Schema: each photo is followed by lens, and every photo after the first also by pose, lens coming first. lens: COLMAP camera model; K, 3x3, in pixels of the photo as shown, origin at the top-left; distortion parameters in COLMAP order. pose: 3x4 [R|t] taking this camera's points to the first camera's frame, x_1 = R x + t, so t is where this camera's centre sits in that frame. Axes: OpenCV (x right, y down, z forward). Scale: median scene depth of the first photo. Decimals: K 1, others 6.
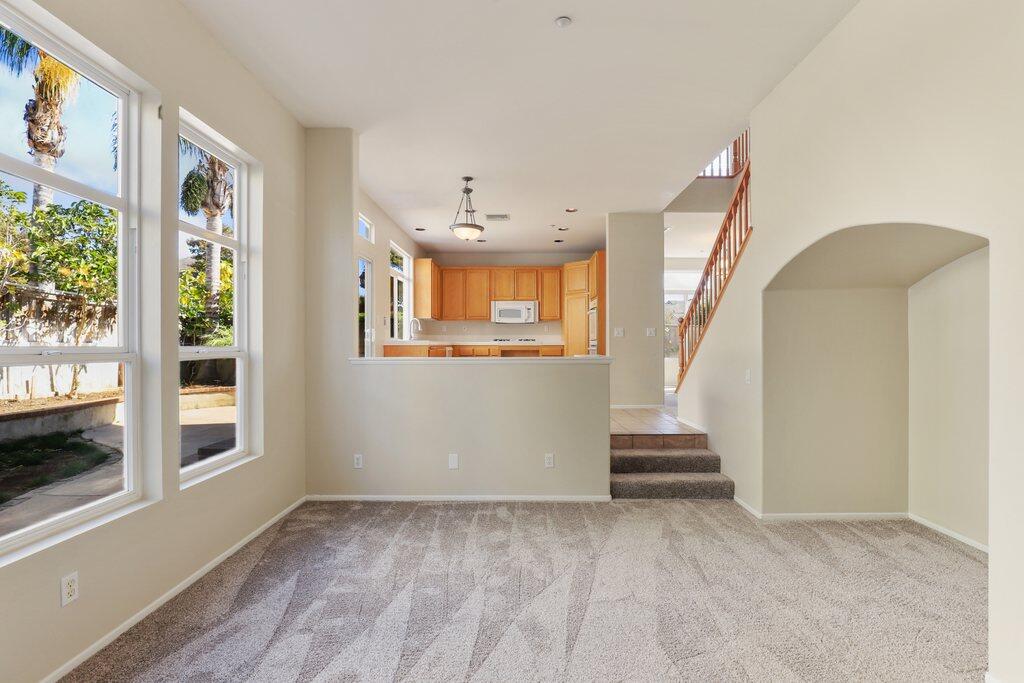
lens RADIAL K [[491.2, 0, 512.0], [0, 491.2, 341.5], [0, 0, 1]] dist [-0.013513, 0.000106]
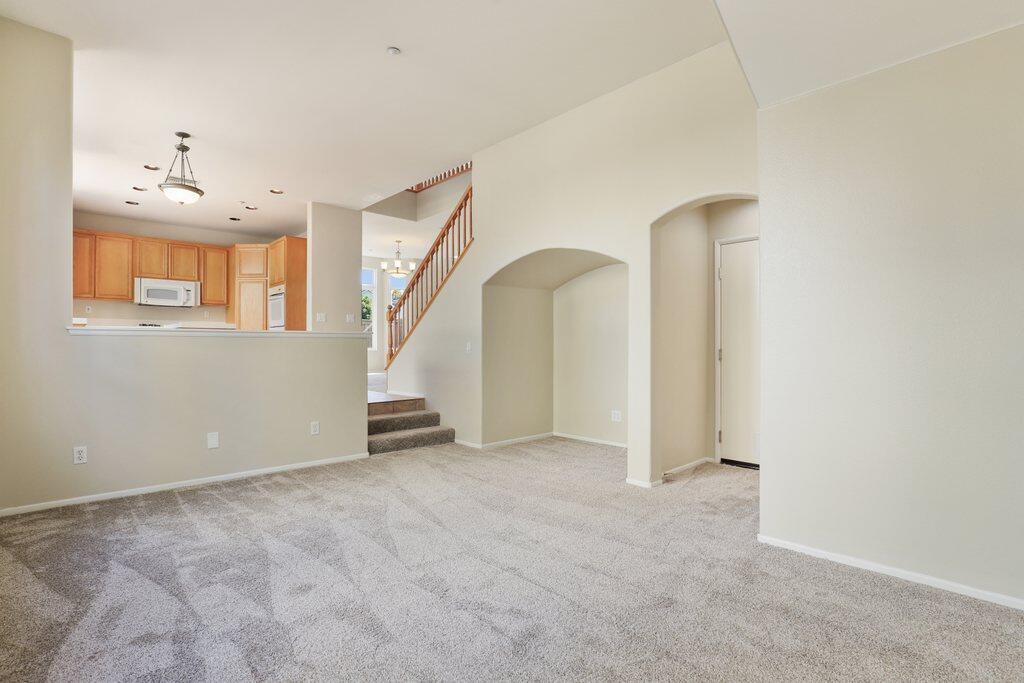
lens RADIAL K [[503.5, 0, 510.0], [0, 503.5, 342.2], [0, 0, 1]] dist [-0.019818, 0.000362]
pose [[0.720360, 0.008649, 0.693547, -0.366355], [-0.006633, 0.999962, -0.005580, 0.058210], [-0.693569, -0.000581, 0.720390, -0.075503]]
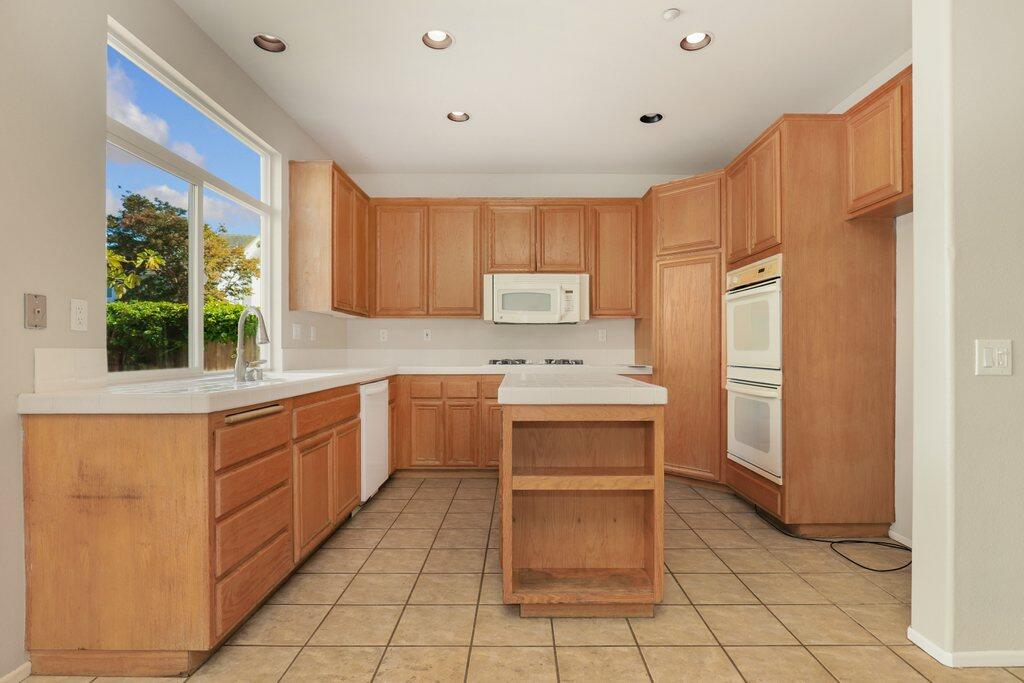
lens RADIAL K [[501.6, 0, 515.7], [0, 501.6, 344.3], [0, 0, 1]] dist [-0.021860, 0.001090]
pose [[0.999970, 0.001955, 0.007543, -0.036995], [-0.001956, 0.999998, 0.000119, -0.040069], [-0.007543, -0.000134, 0.999972, 1.187289]]
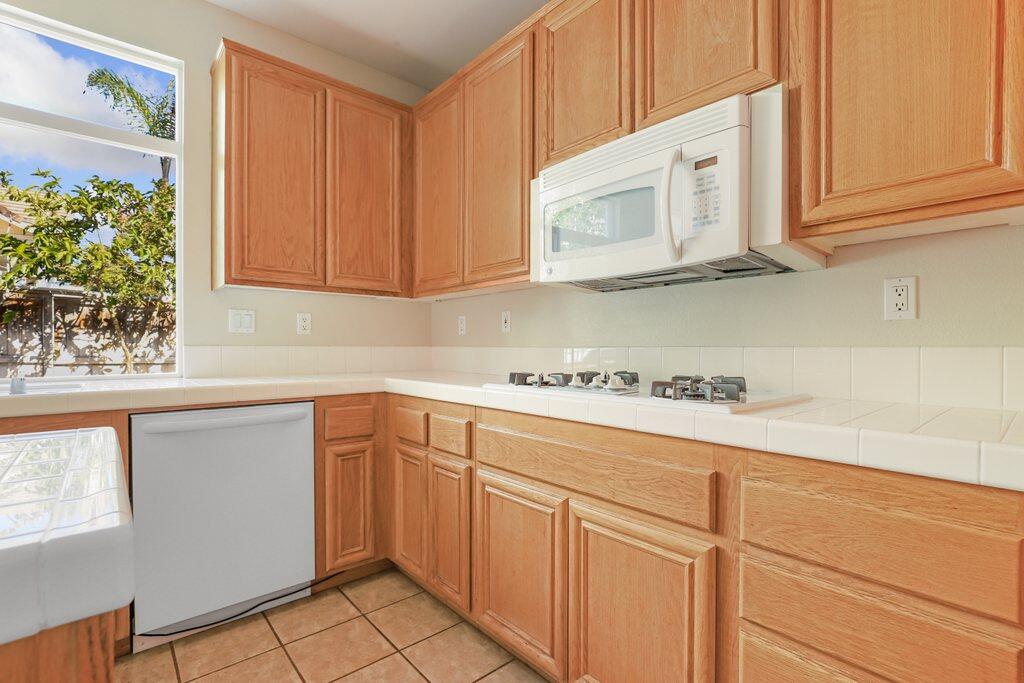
lens RADIAL K [[475.4, 0, 522.1], [0, 475.4, 346.0], [0, 0, 1]] dist [-0.020466, 0.004062]
pose [[0.668147, -0.000245, -0.744029, 0.217165], [0.004691, 0.999981, 0.003883, -0.032839], [0.744014, -0.006084, 0.668136, 1.899015]]
